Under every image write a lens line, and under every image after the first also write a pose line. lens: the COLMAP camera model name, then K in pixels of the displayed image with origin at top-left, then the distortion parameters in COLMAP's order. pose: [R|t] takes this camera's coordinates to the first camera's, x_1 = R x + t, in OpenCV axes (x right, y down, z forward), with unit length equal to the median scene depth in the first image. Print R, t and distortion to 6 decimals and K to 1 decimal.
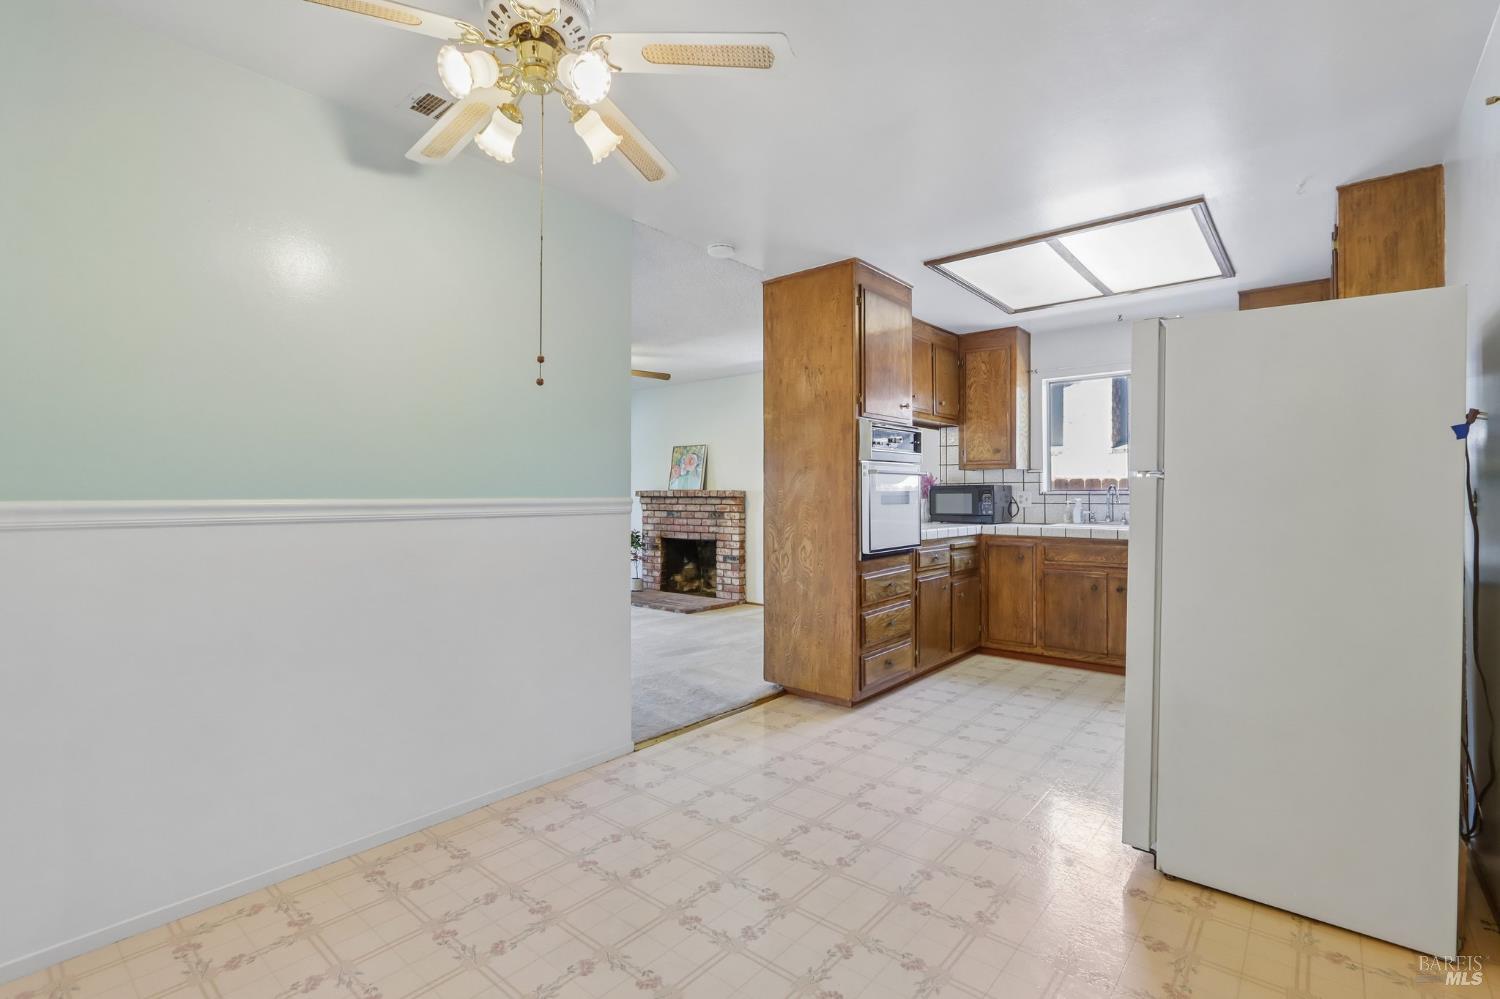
lens RADIAL K [[695.2, 0, 761.7], [0, 695.2, 493.2], [0, 0, 1]] dist [-0.011822, 0.001450]
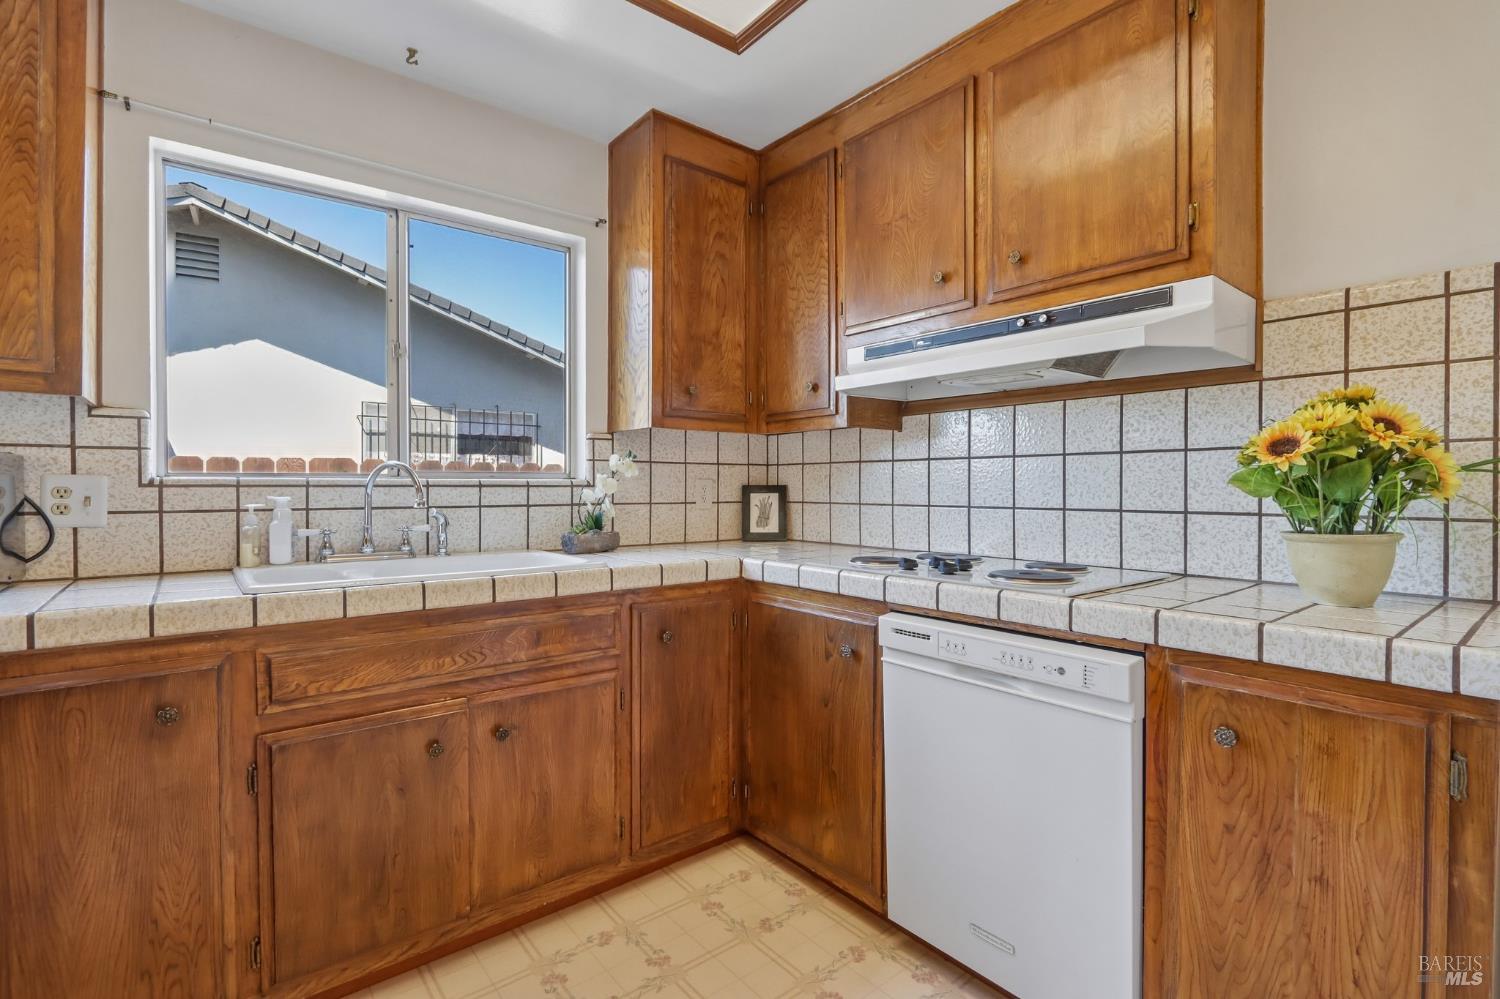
lens RADIAL K [[695.2, 0, 761.7], [0, 695.2, 493.2], [0, 0, 1]] dist [-0.011822, 0.001450]
pose [[0.196038, -0.010553, 0.980540, 0.151976], [-0.002657, 0.999933, 0.011293, 0.001155], [-0.980593, -0.004819, 0.195997, 0.707396]]
